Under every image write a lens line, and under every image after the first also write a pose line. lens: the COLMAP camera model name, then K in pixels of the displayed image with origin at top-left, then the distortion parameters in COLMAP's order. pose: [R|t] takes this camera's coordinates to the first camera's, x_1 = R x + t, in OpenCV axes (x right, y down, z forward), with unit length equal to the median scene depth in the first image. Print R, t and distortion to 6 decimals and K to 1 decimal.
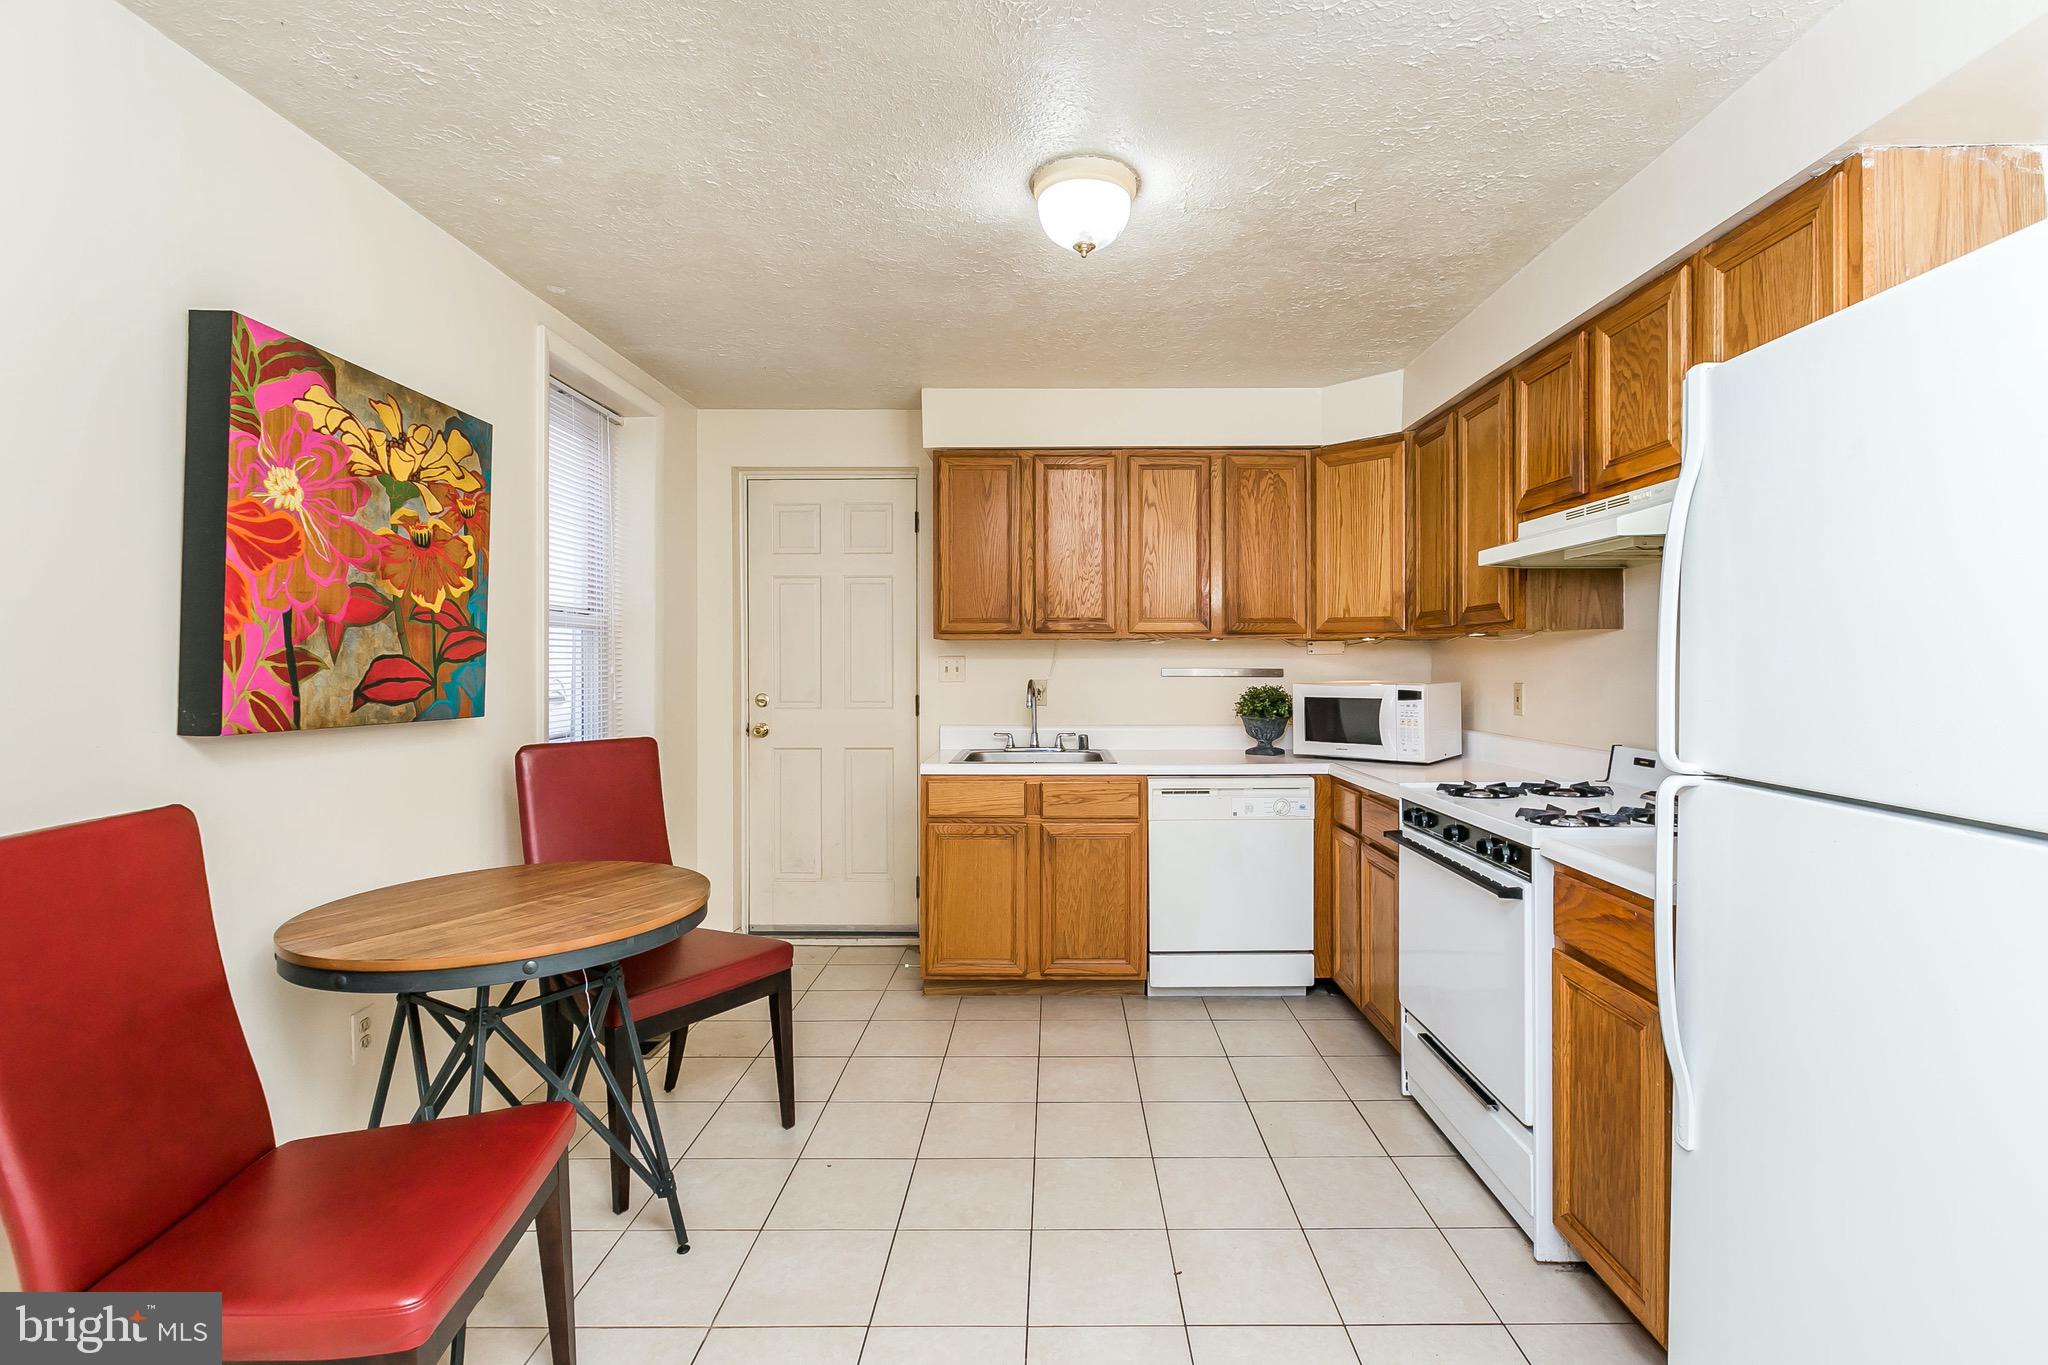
lens RADIAL K [[941.2, 0, 1060.3], [0, 941.2, 646.8], [0, 0, 1]] dist [-0.001938, -0.000234]
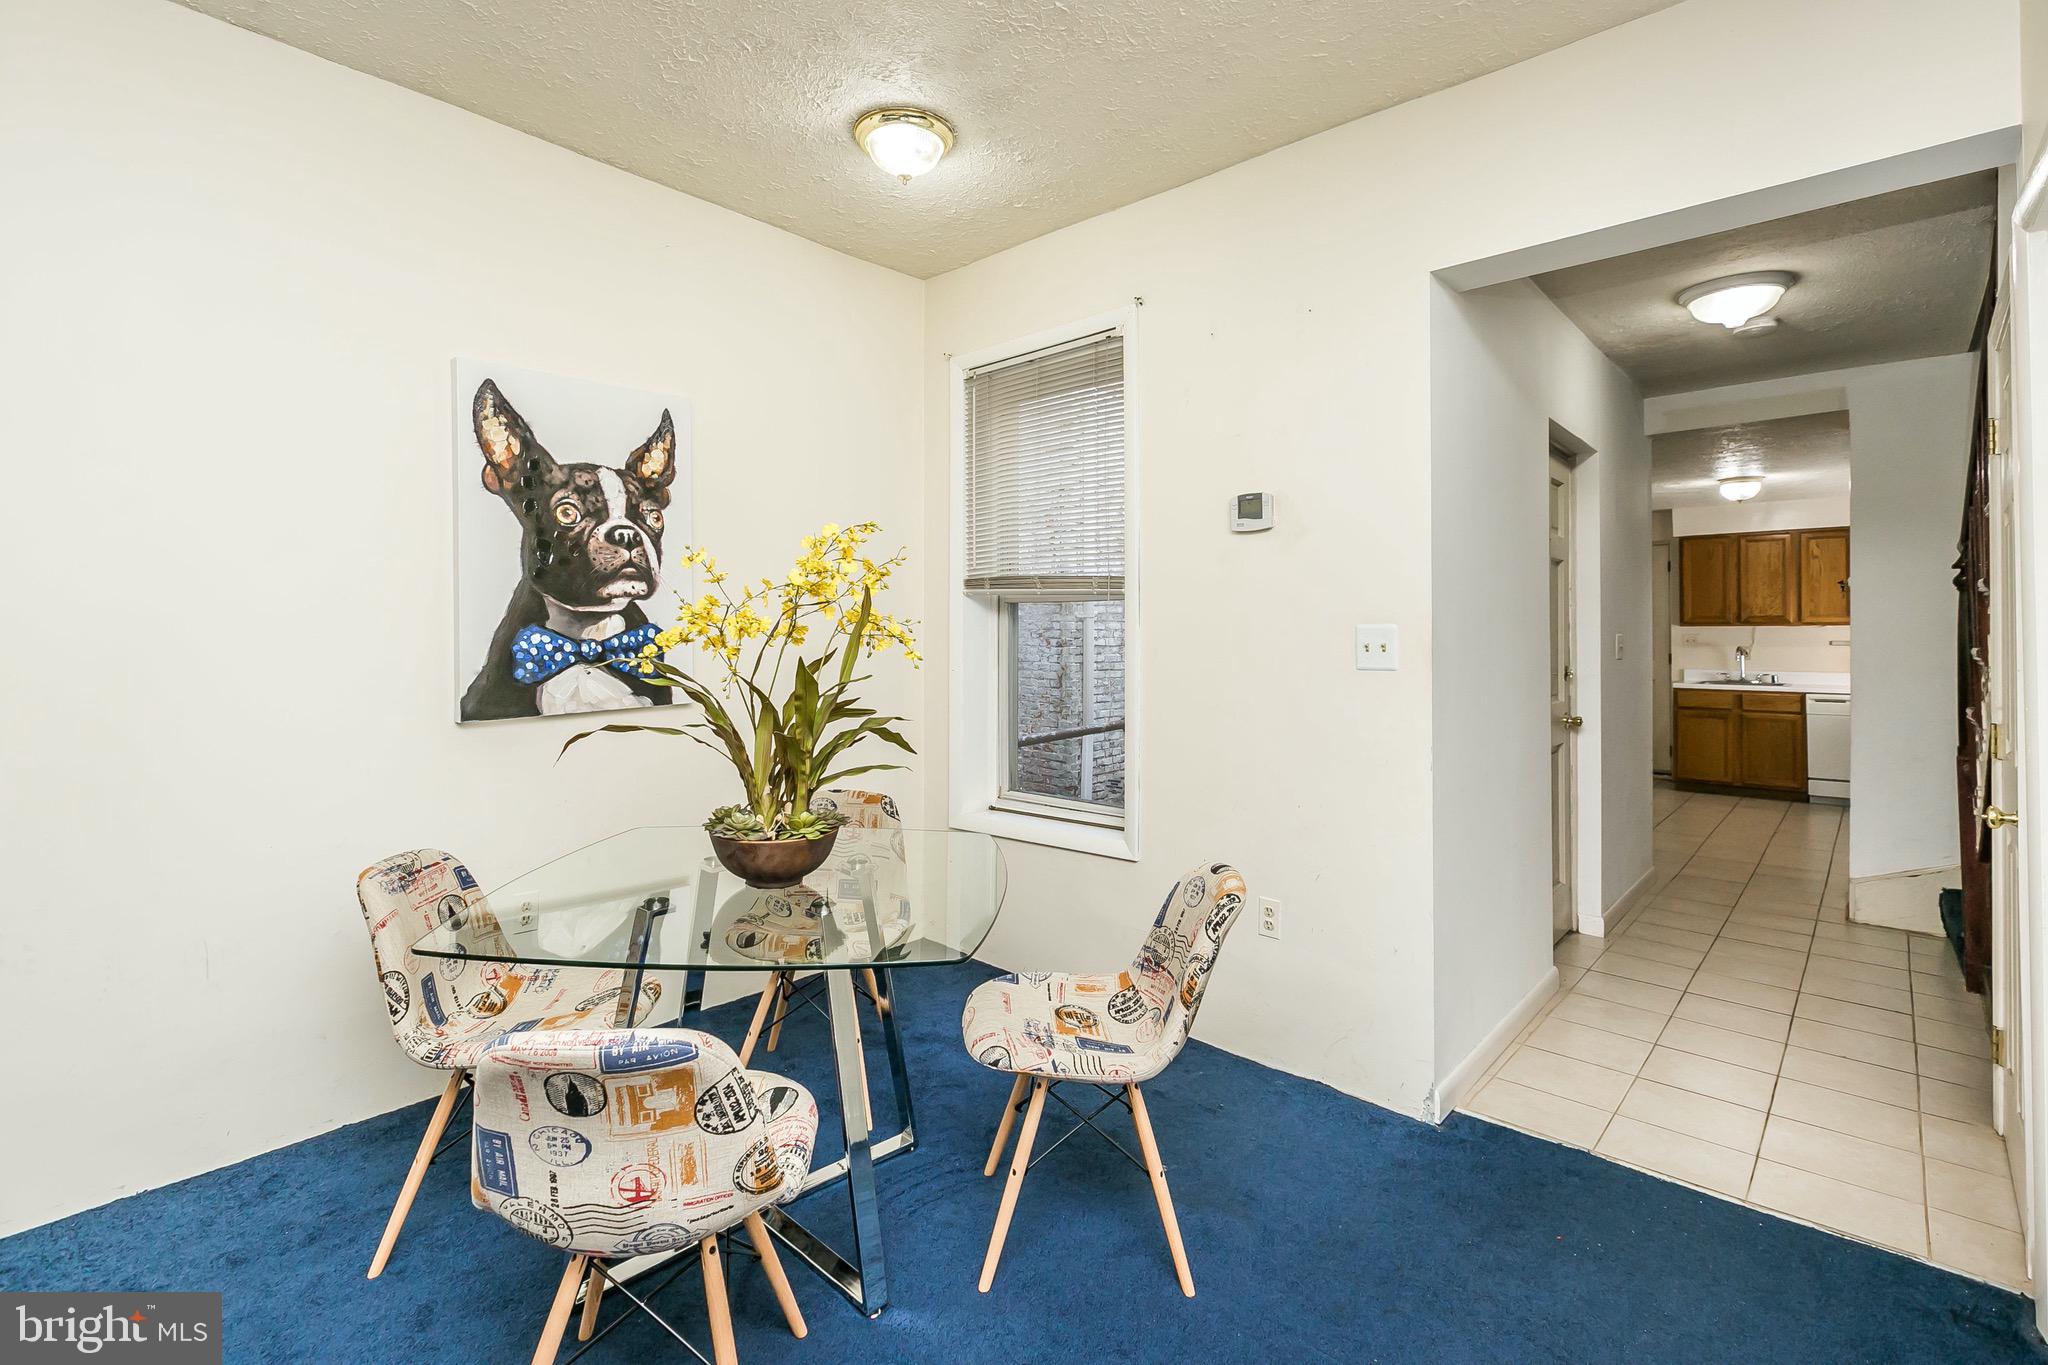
lens RADIAL K [[941.2, 0, 1007.4], [0, 941.2, 629.3], [0, 0, 1]] dist [-0.001938, -0.000234]
pose [[0.730861, -0.004449, -0.682512, 0.216970], [0.002197, 0.999989, -0.004165, 0.003642], [0.682523, 0.001544, 0.730862, -1.684268]]
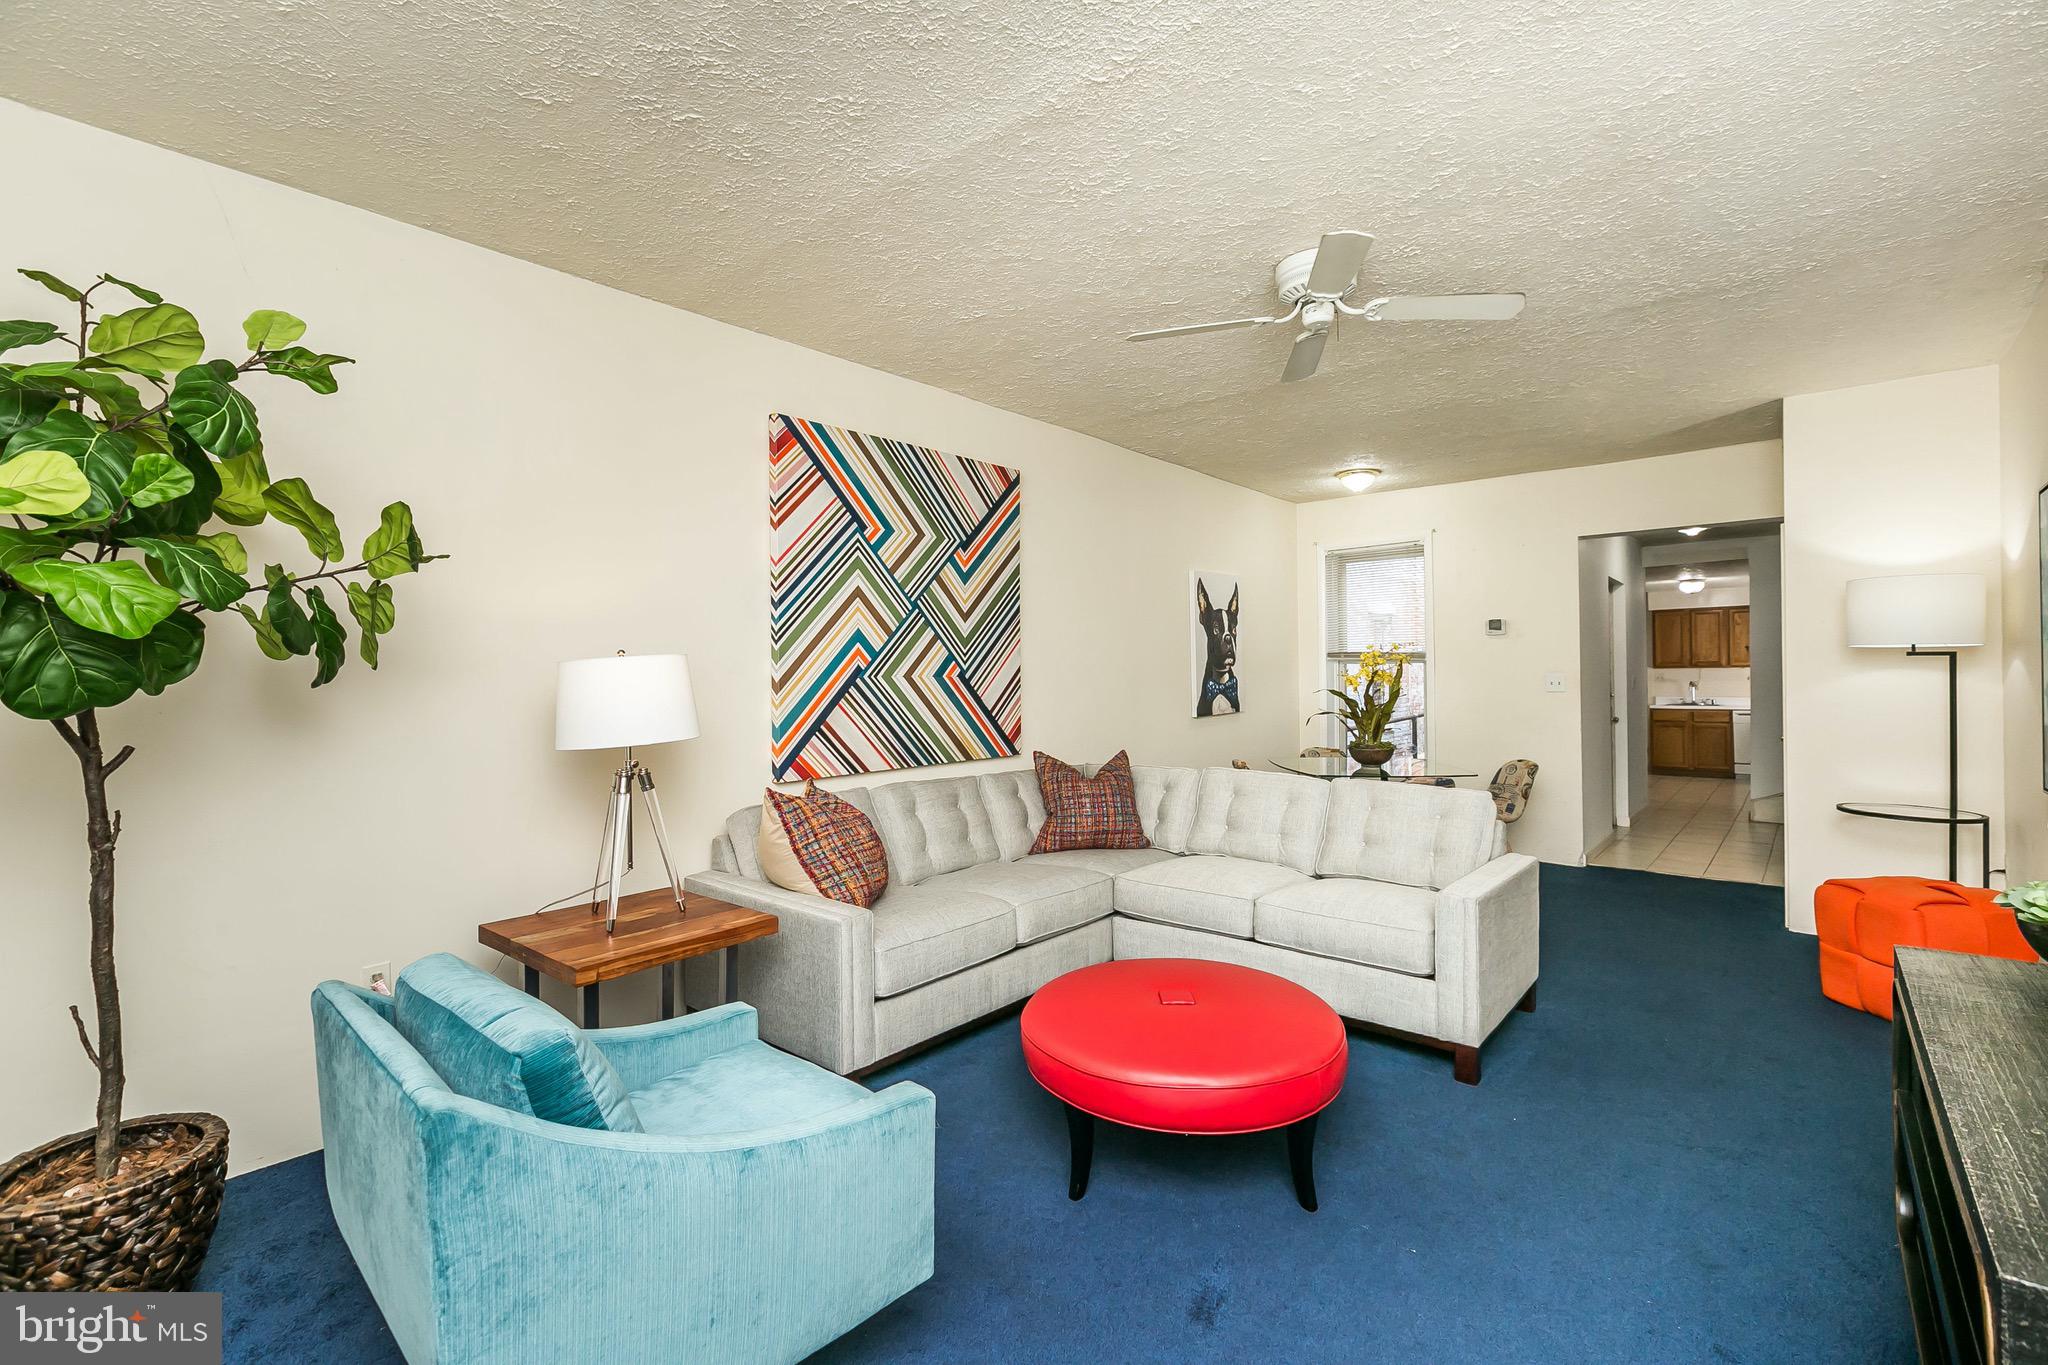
lens RADIAL K [[885.3, 0, 1029.5], [0, 885.3, 675.3], [0, 0, 1]] dist [-0.003623, -0.000223]
pose [[0.745833, -0.008604, -0.666077, 0.315326], [0.011809, 0.999930, 0.000307, -0.013082], [0.666028, -0.008095, 0.745883, -2.942462]]
